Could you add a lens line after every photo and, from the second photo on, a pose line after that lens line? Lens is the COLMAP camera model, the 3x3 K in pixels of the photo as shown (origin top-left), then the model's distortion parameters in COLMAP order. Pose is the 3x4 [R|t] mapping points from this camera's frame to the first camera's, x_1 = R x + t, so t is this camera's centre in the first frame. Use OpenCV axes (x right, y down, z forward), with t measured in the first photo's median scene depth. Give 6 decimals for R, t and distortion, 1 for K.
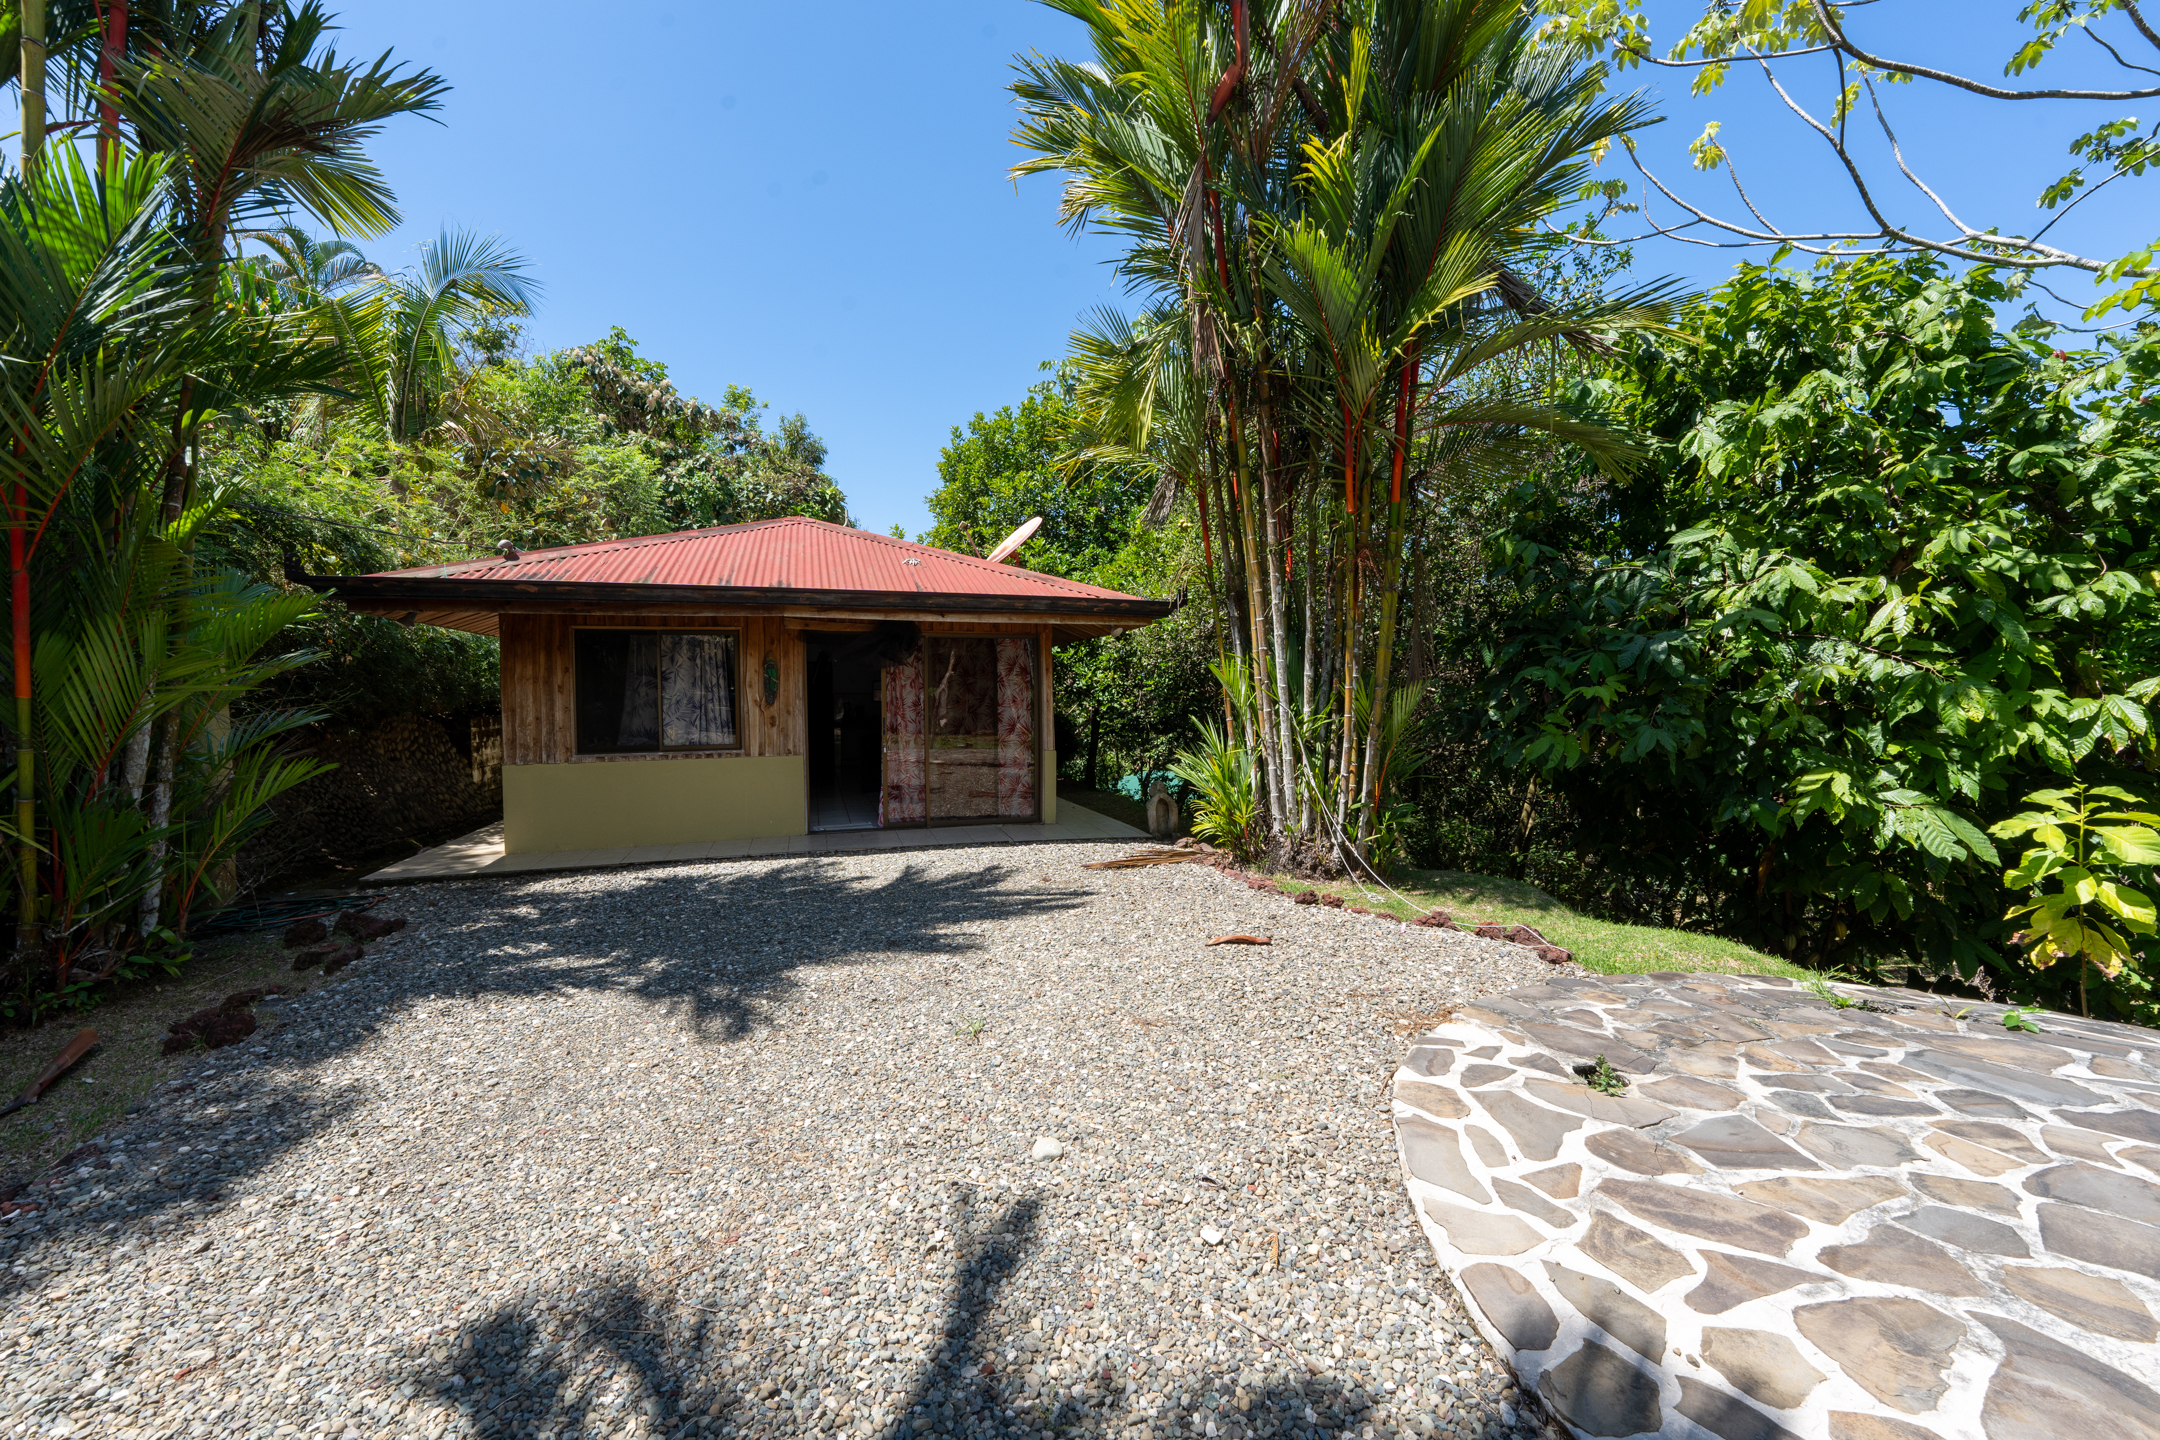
lens RADIAL K [[866.7, 0, 1074.1], [0, 866.7, 709.6], [0, 0, 1]] dist [0.001514, 0.000090]
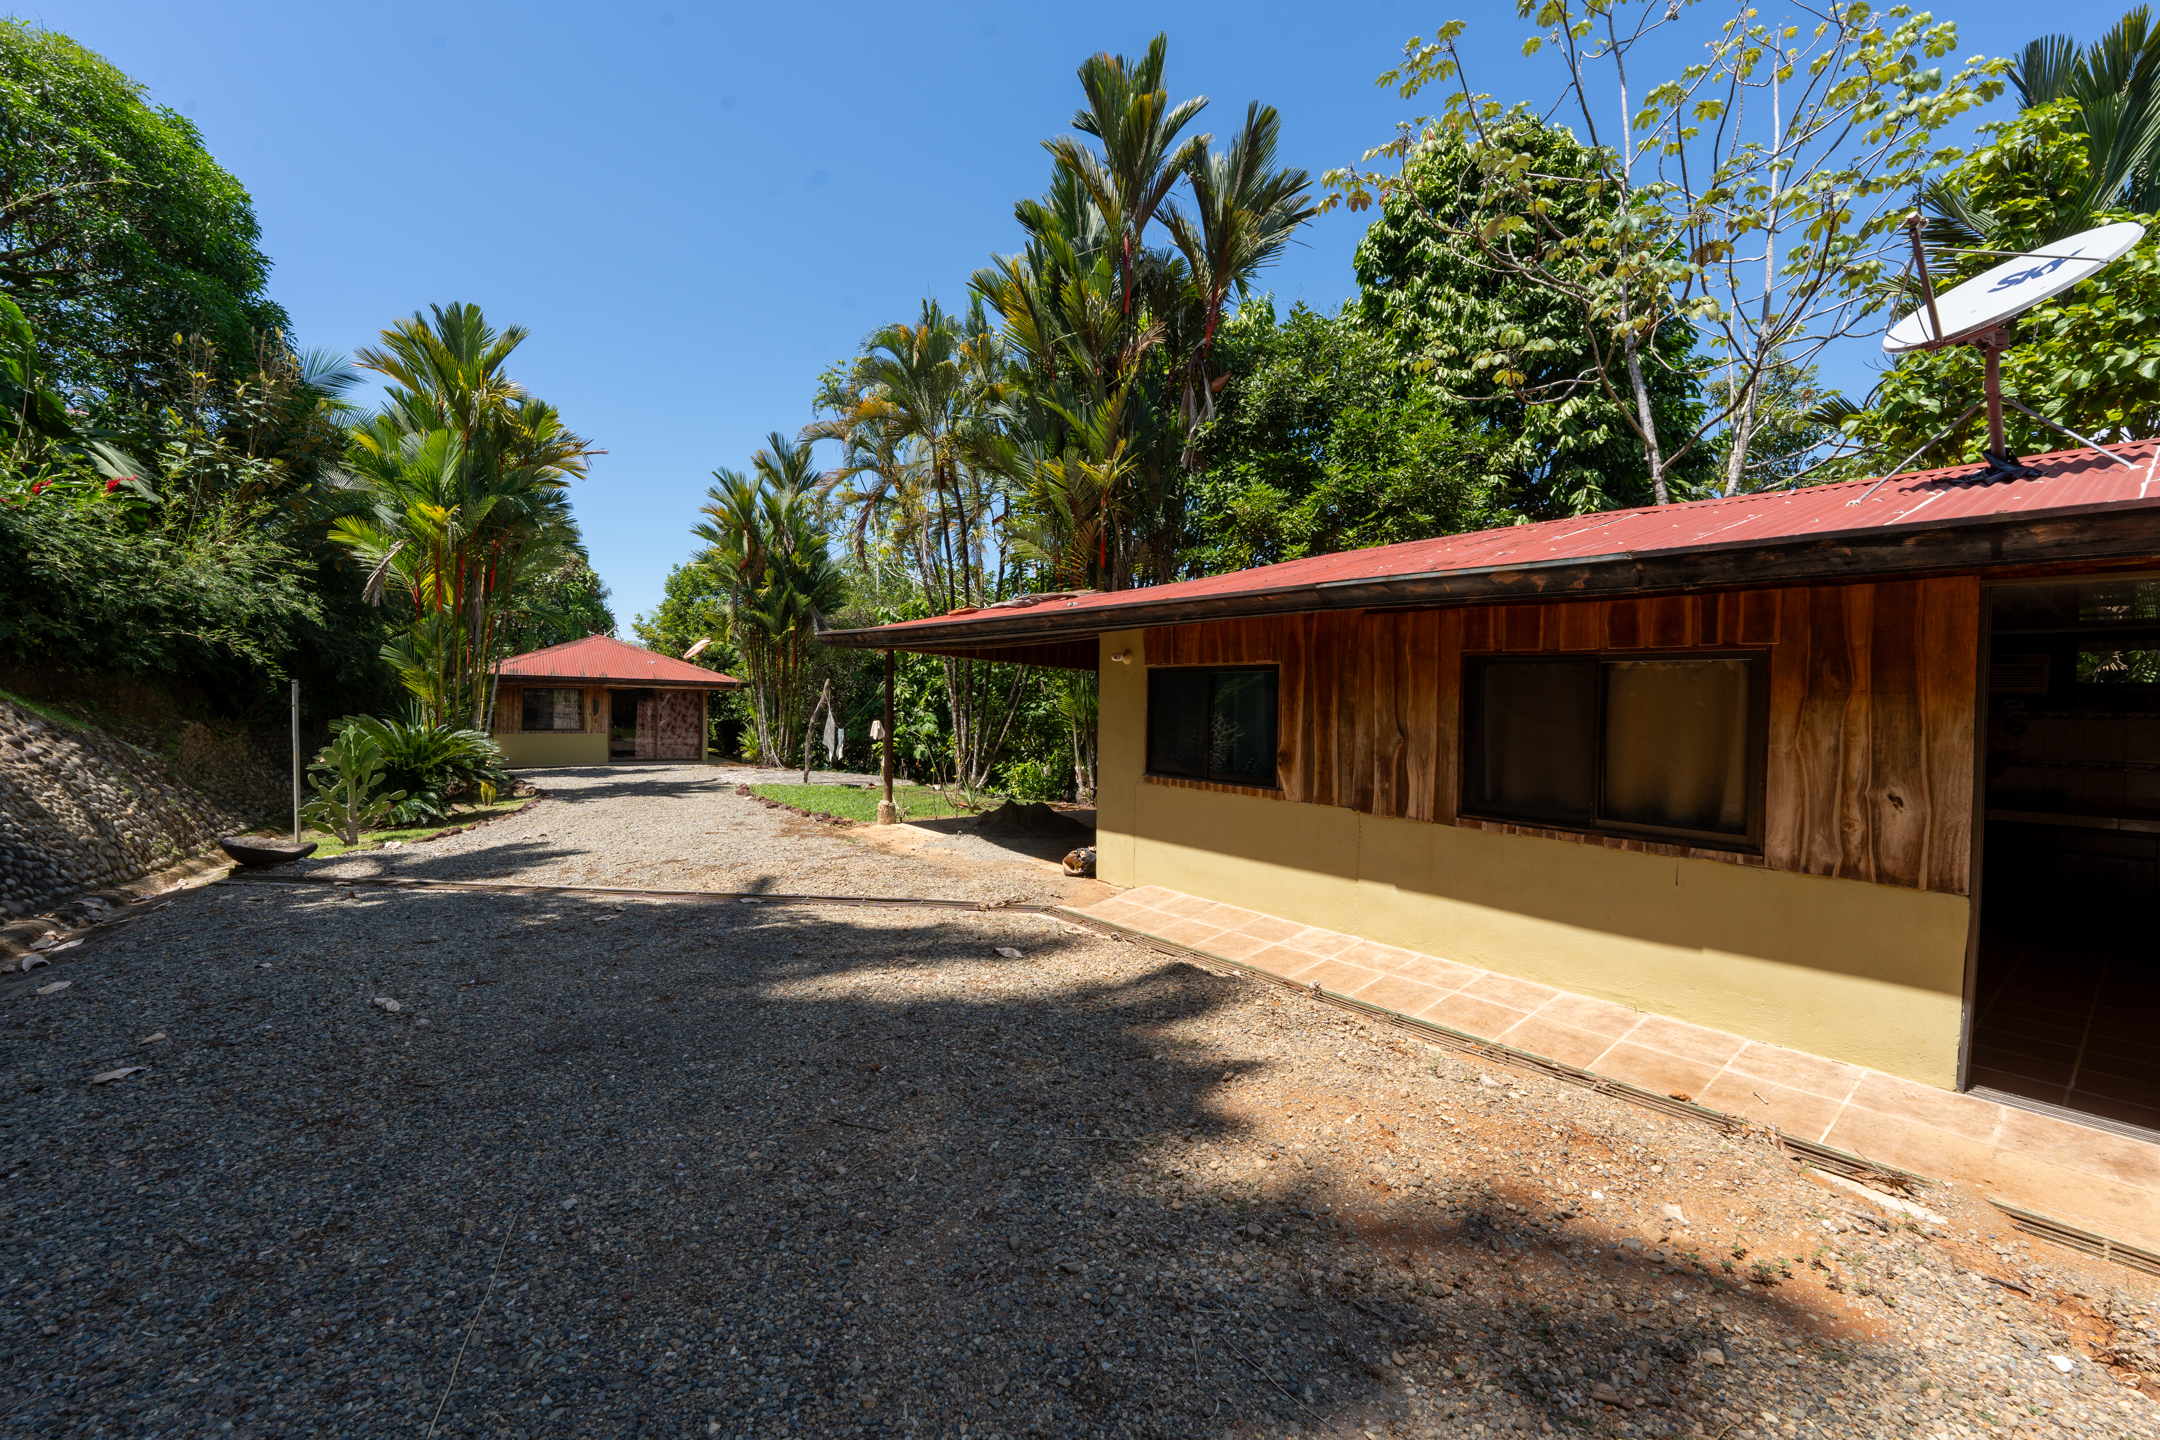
lens RADIAL K [[866.7, 0, 1074.1], [0, 866.7, 709.6], [0, 0, 1]] dist [0.001514, 0.000090]
pose [[0.957577, 0.025988, 0.287004, 0.318894], [-0.023519, 0.999651, -0.012048, -0.025281], [-0.287217, 0.004787, 0.957854, -2.094271]]
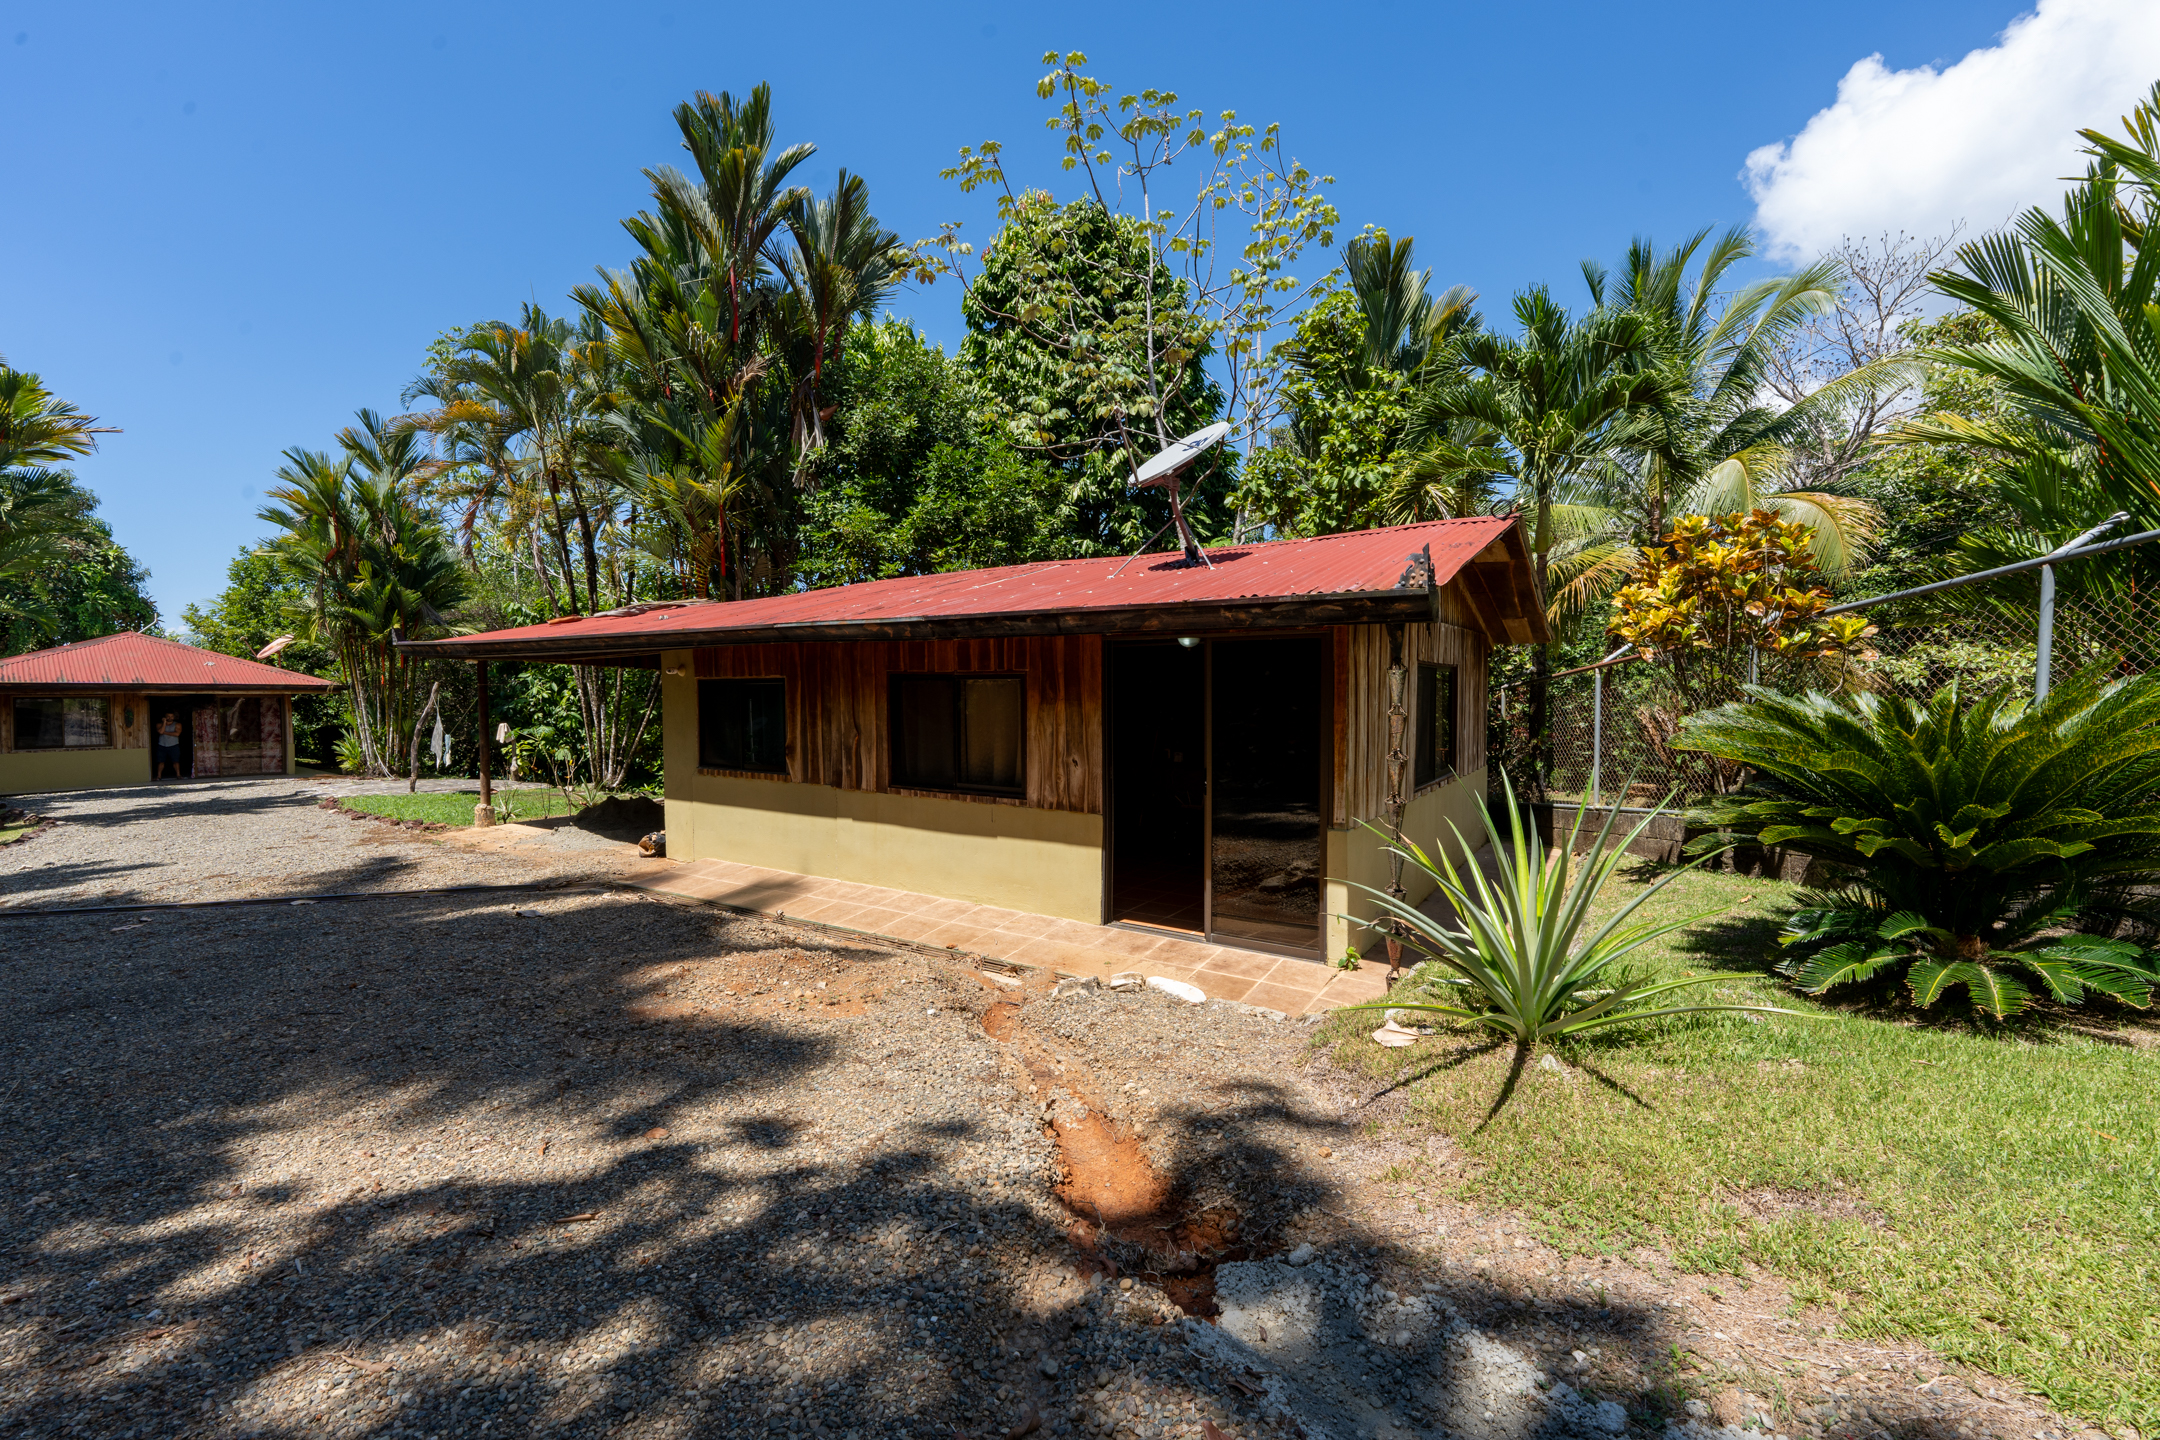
lens RADIAL K [[874.0, 0, 1086.6], [0, 874.0, 714.7], [0, 0, 1]] dist [-0.002562, 0.000324]
pose [[0.818288, -0.010080, 0.574719, 0.422455], [0.006311, 0.999944, 0.008553, -0.044182], [-0.574773, -0.003372, 0.818306, -2.448967]]
